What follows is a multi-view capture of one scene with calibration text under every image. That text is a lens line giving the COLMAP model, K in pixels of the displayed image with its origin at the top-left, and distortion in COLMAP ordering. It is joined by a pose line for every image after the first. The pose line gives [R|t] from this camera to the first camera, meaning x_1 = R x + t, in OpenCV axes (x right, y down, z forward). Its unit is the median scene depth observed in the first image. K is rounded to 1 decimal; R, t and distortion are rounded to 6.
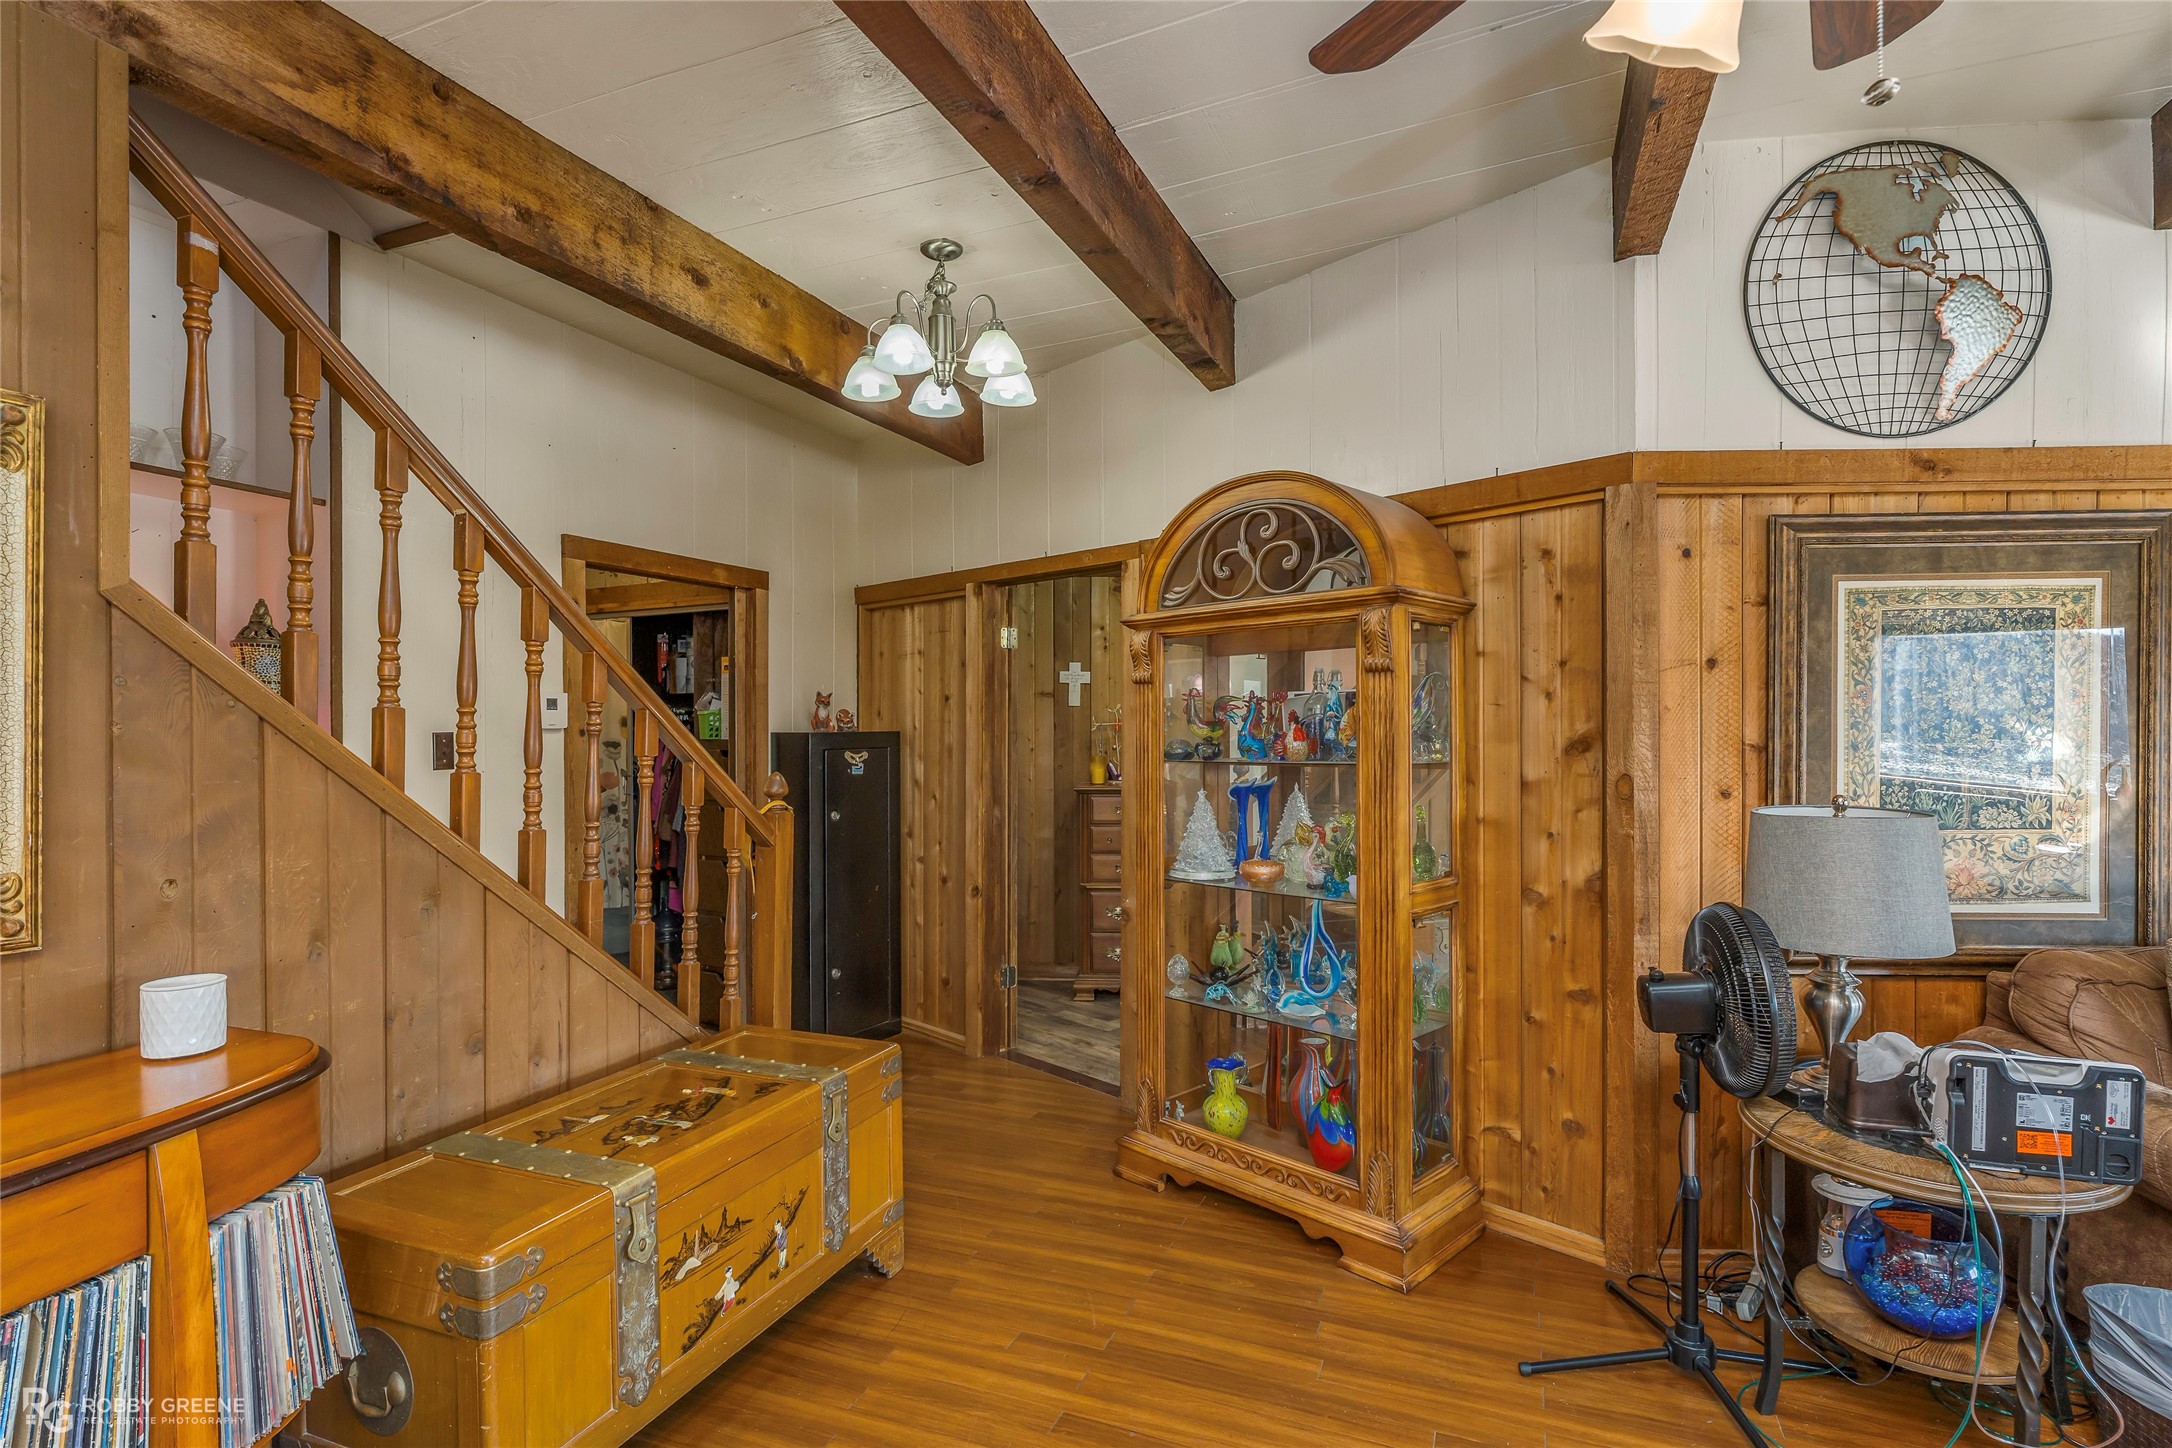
lens RADIAL K [[1060.9, 0, 1092.9], [0, 1060.9, 722.8], [0, 0, 1]] dist [-0.003132, 0.000287]
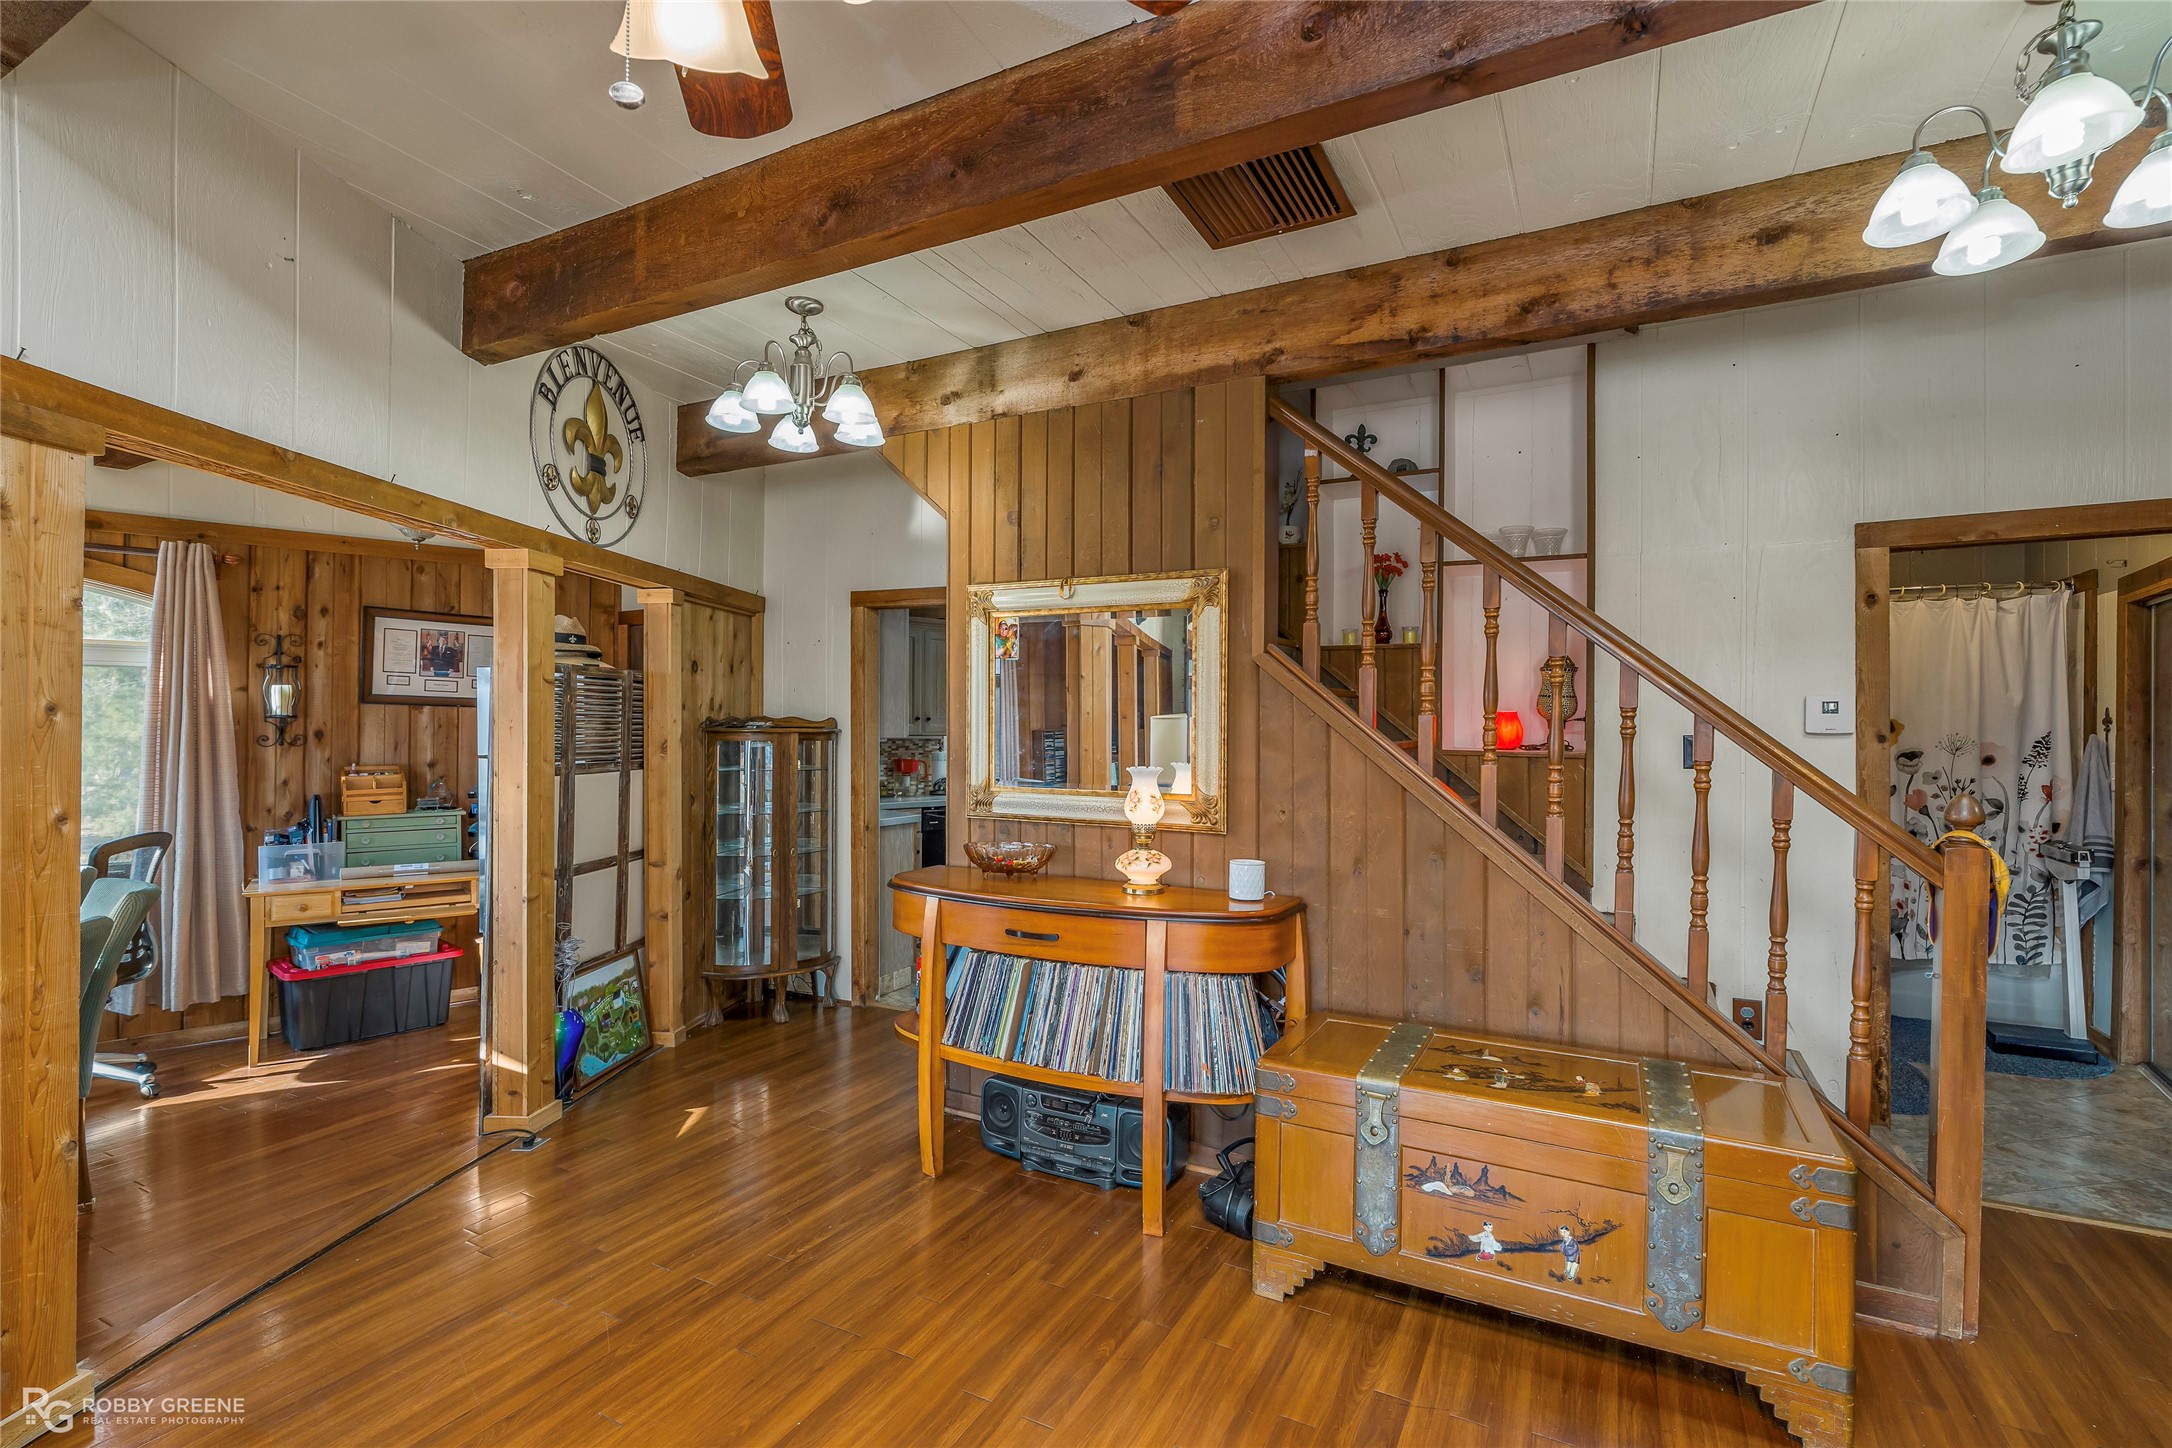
lens RADIAL K [[980.4, 0, 1084.4], [0, 980.4, 727.8], [0, 0, 1]] dist [-0.005686, 0.001679]
pose [[-0.106169, 0.002601, -0.994345, 0.624281], [-0.005560, 0.999979, 0.003210, 0.000956], [0.994333, 0.005869, -0.106153, 0.609585]]
